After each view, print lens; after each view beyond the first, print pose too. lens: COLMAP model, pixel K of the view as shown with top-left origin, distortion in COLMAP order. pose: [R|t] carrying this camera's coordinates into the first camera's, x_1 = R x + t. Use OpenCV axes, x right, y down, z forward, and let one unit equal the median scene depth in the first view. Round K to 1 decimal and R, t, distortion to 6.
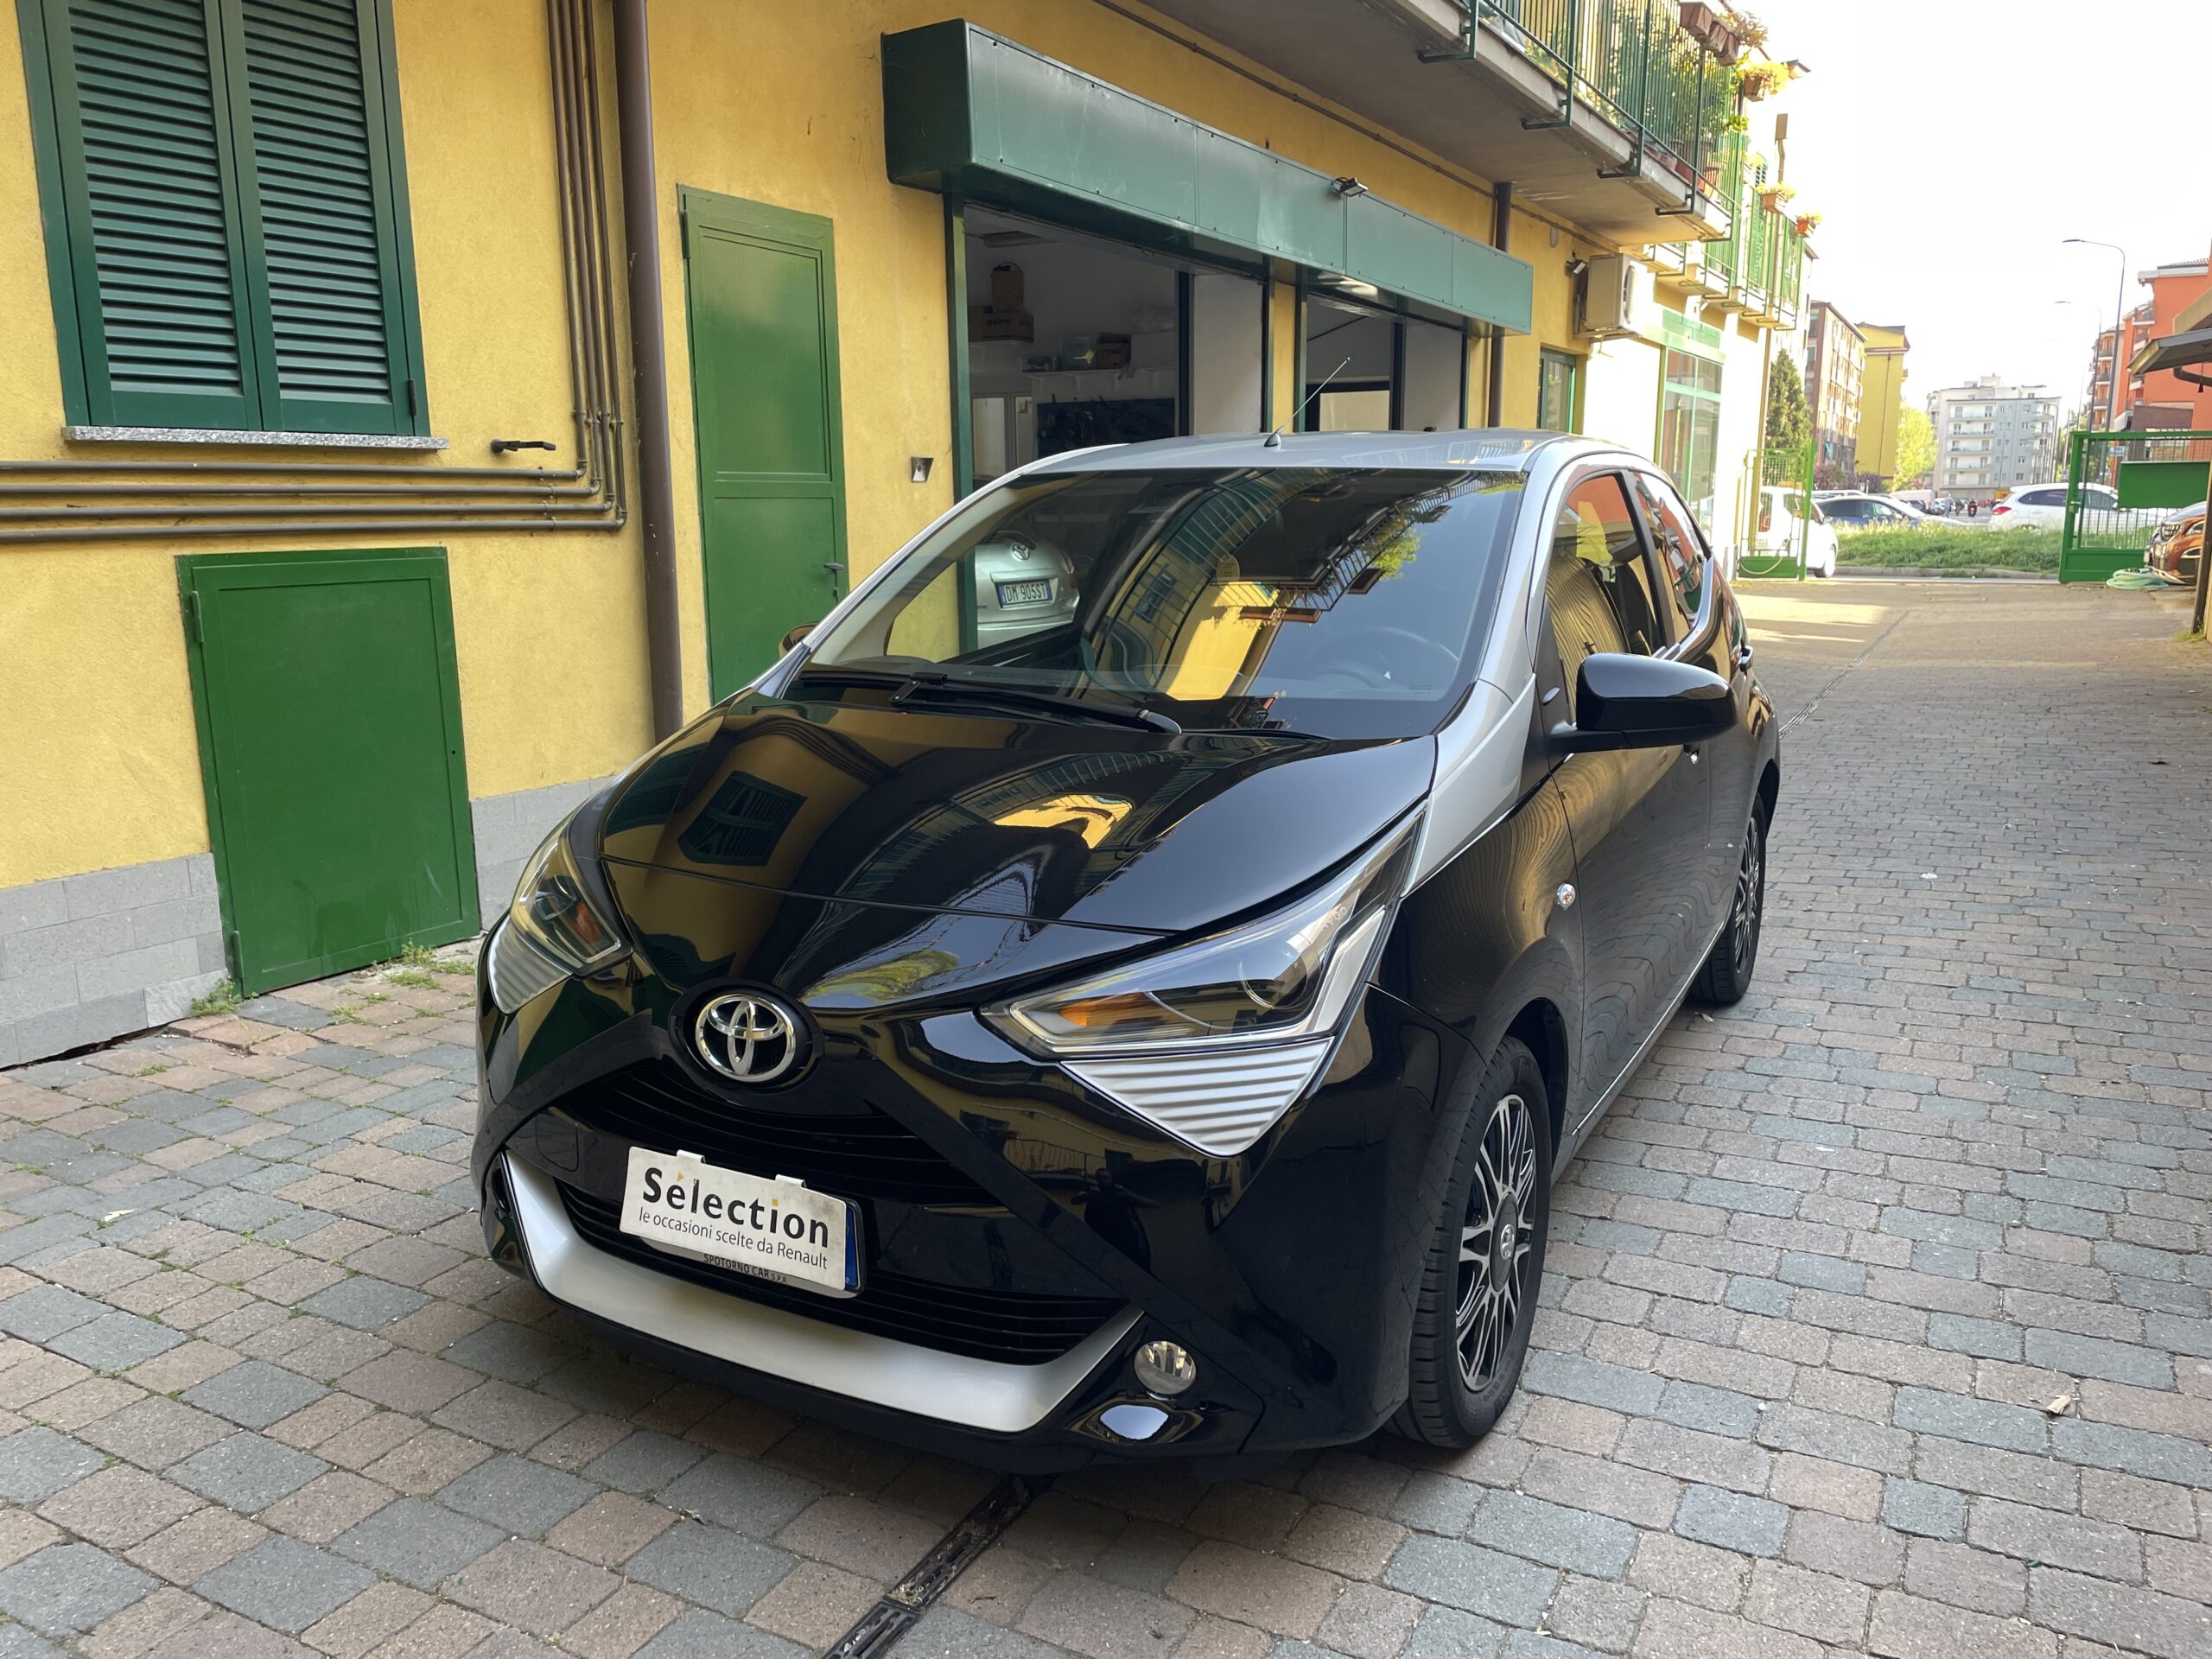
lens RADIAL K [[1670.0, 0, 1123.0], [0, 1670.0, 820.8], [0, 0, 1]] dist [0.084402, -0.103591]
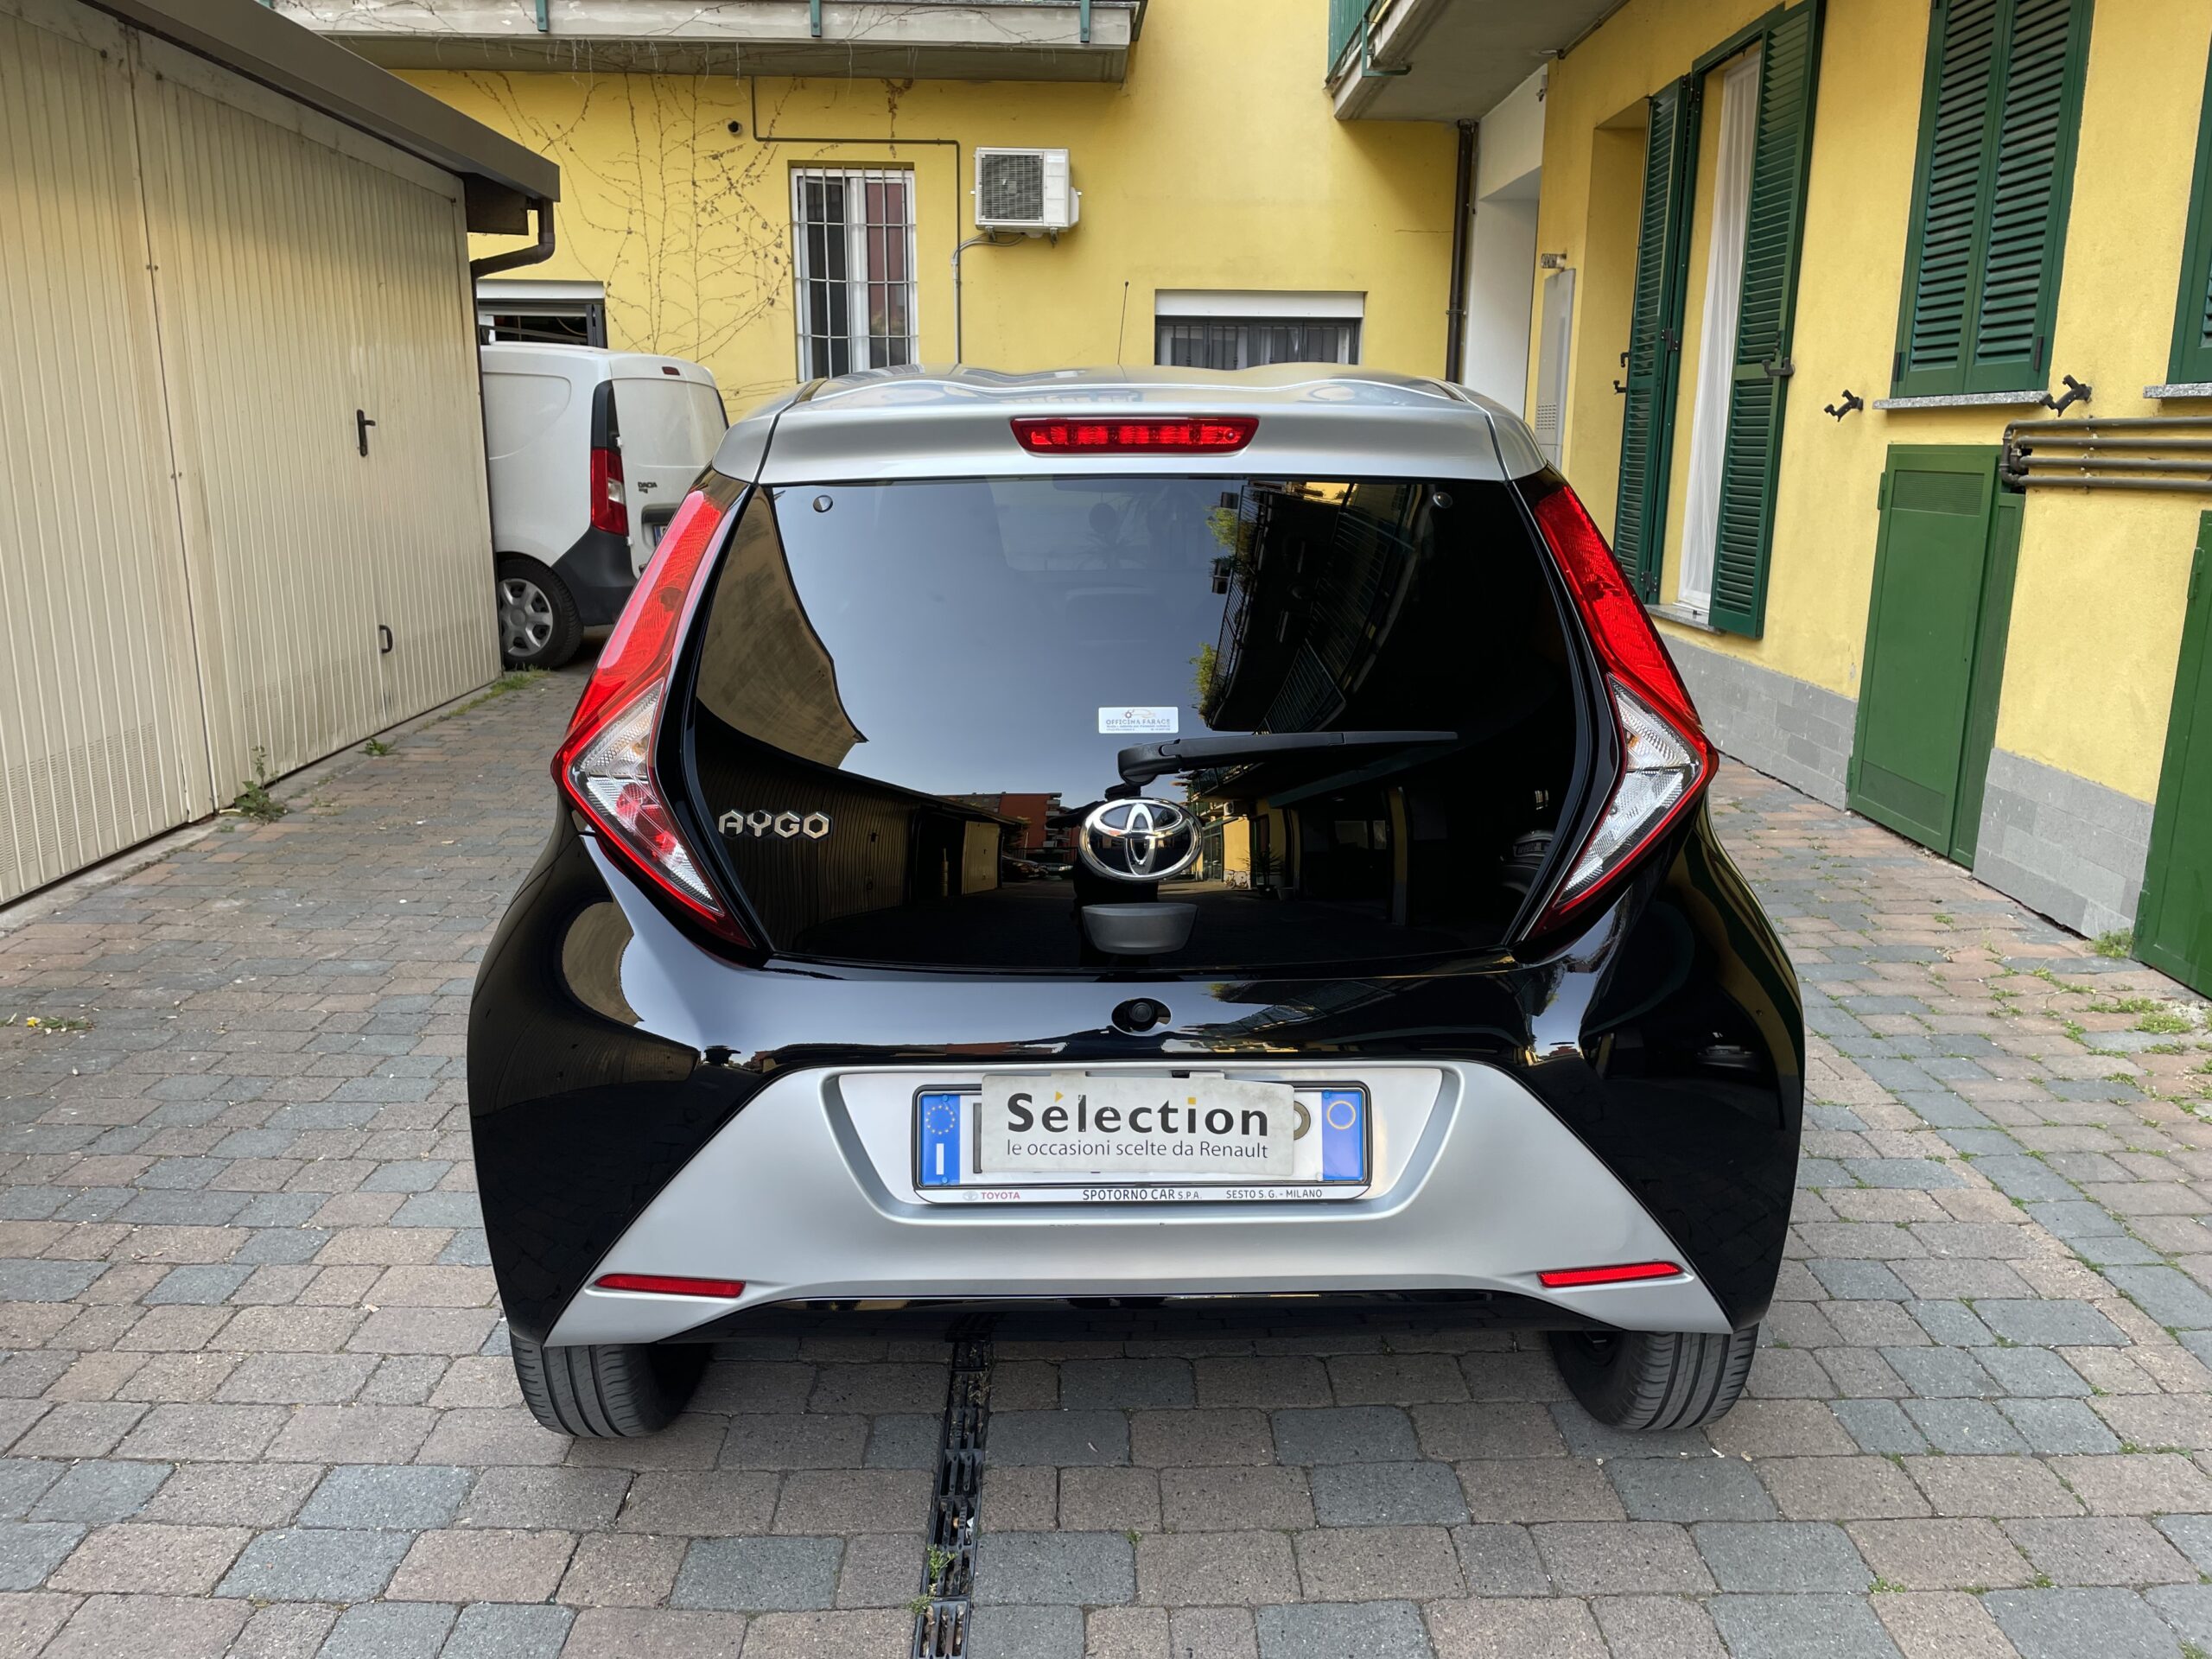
lens RADIAL K [[1670.0, 0, 1122.1], [0, 1670.0, 824.8], [0, 0, 1]] dist [0.084402, -0.103591]
pose [[-0.872564, 0.109244, -0.476128, 0.464231], [-0.094661, 0.918386, 0.384196, -0.292702], [0.479240, 0.380306, -0.791010, 1.468830]]
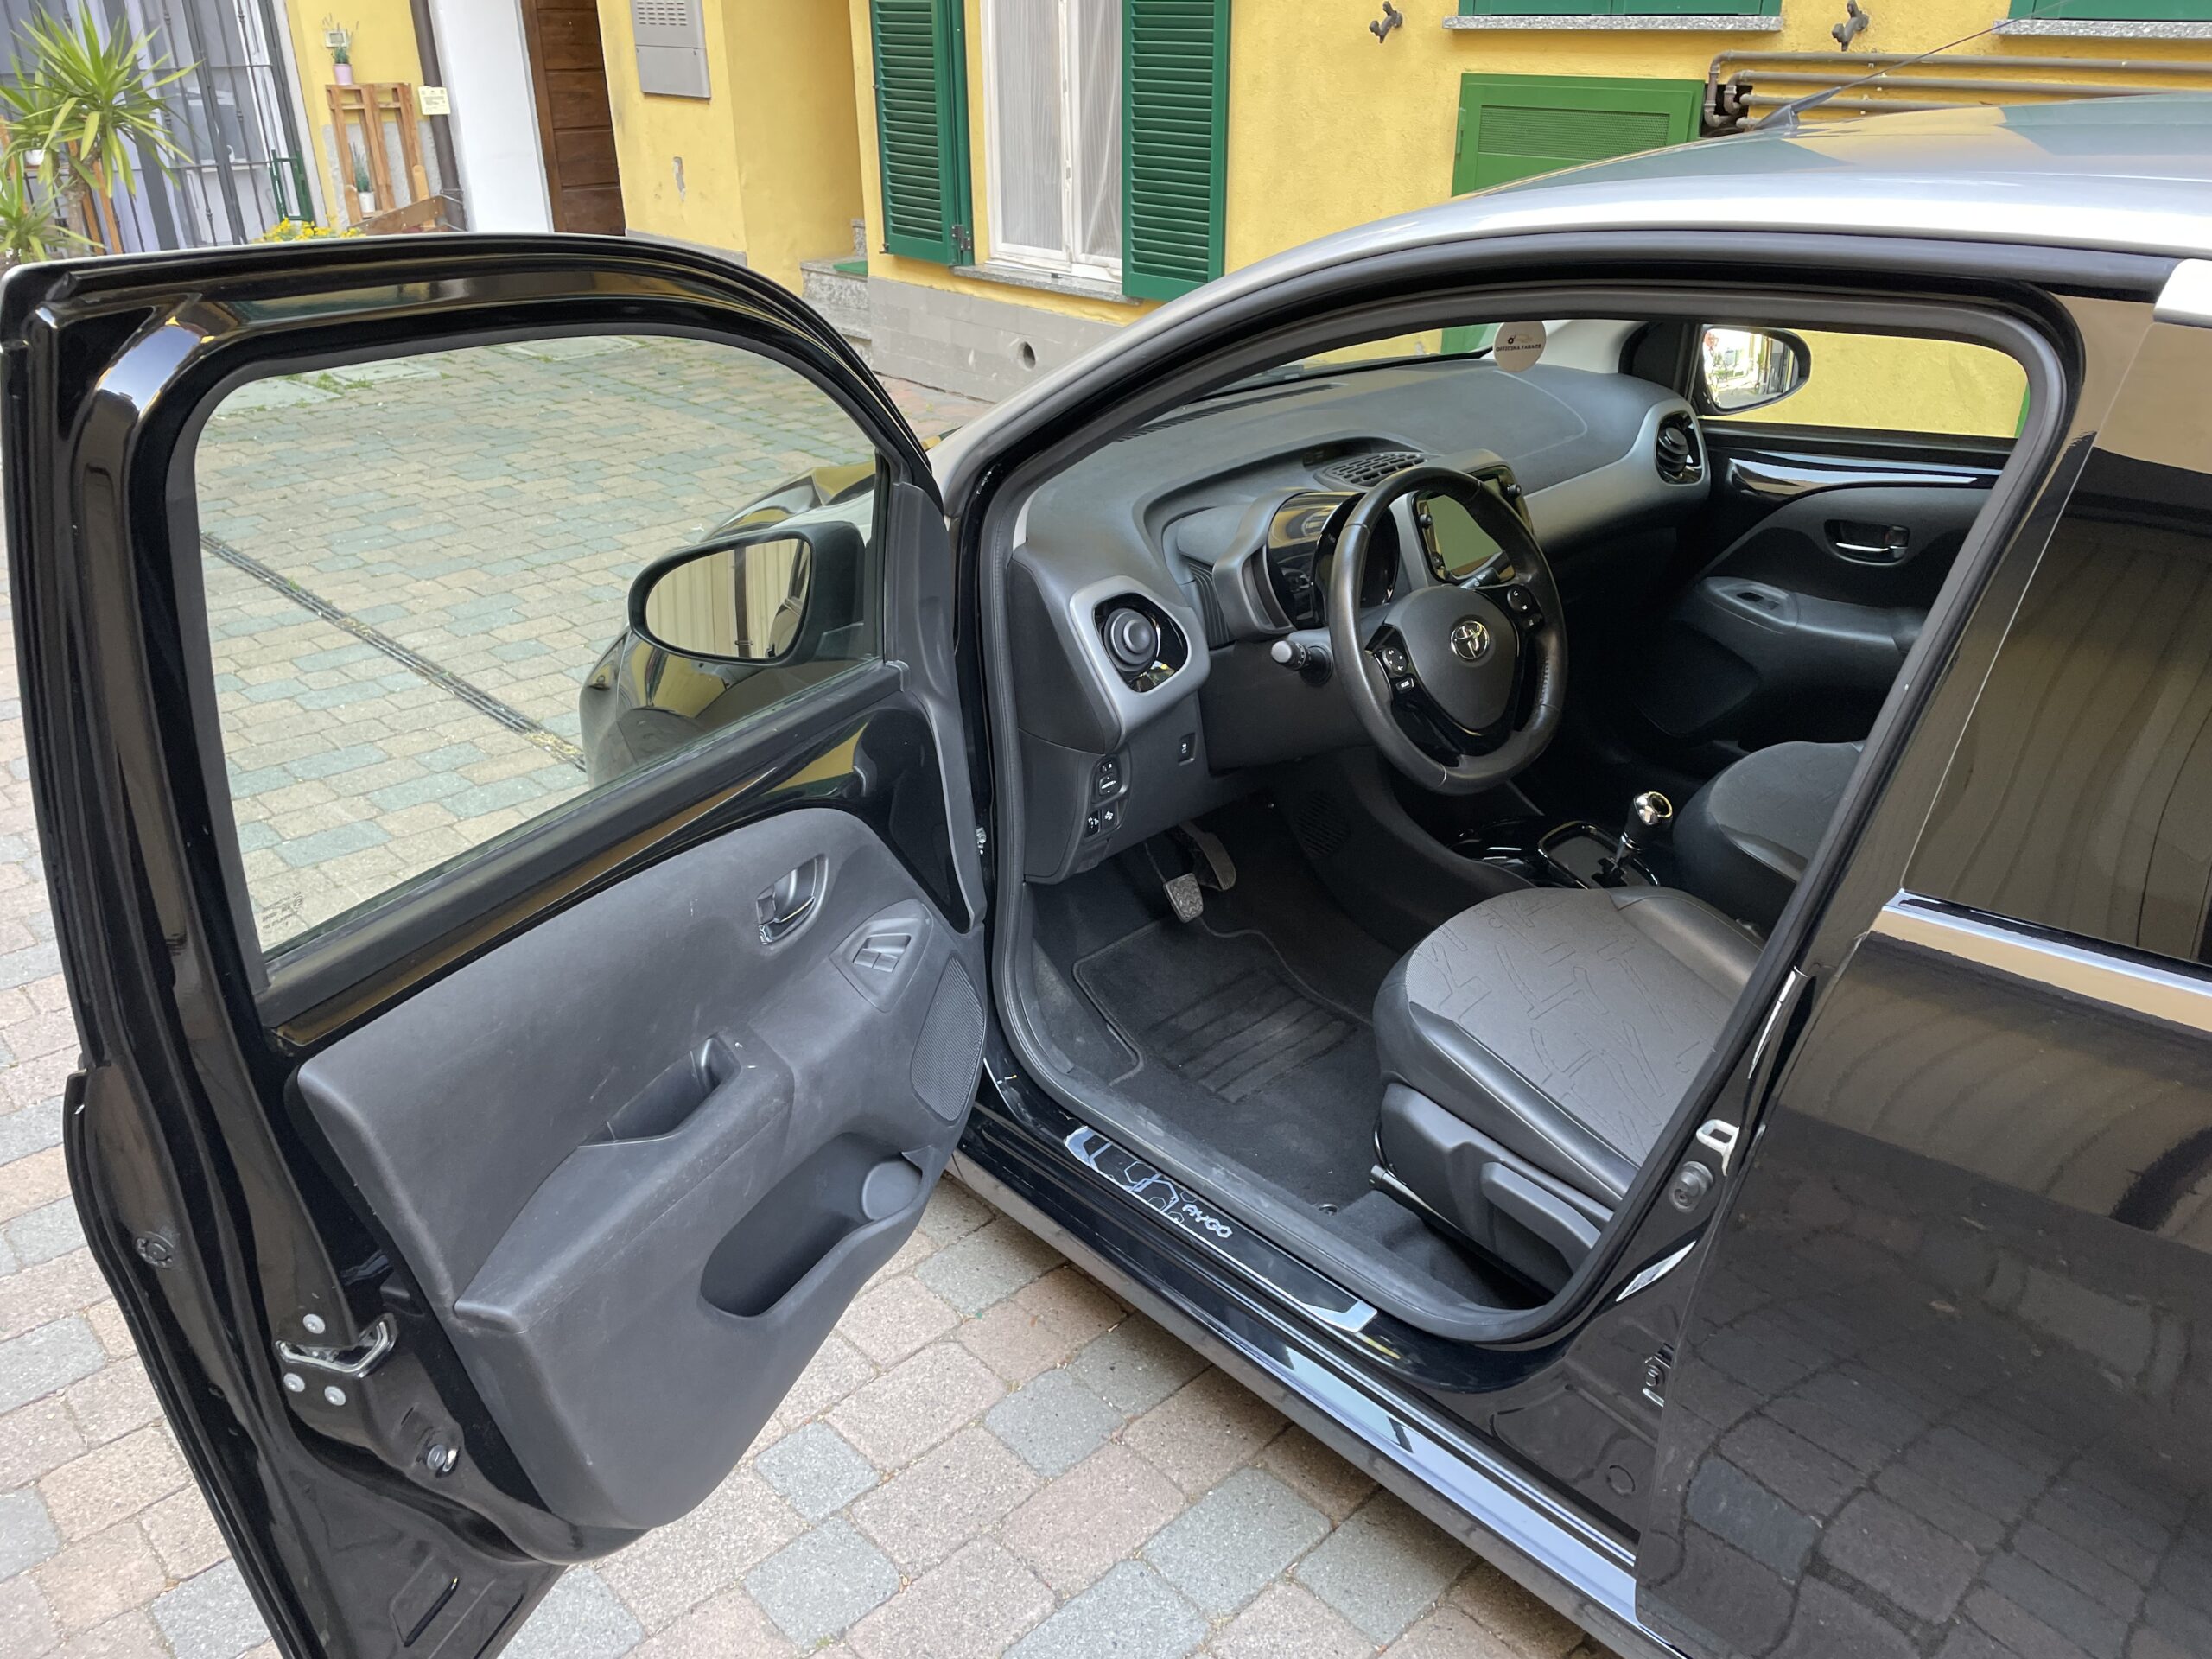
lens RADIAL K [[1670.0, 0, 1121.5], [0, 1670.0, 817.8], [0, 0, 1]] dist [0.084402, -0.103591]
pose [[-0.308182, 0.422653, -0.852284, 0.524235], [-0.175745, 0.855176, 0.487635, -0.200374], [0.934953, 0.300065, -0.189271, 0.748082]]
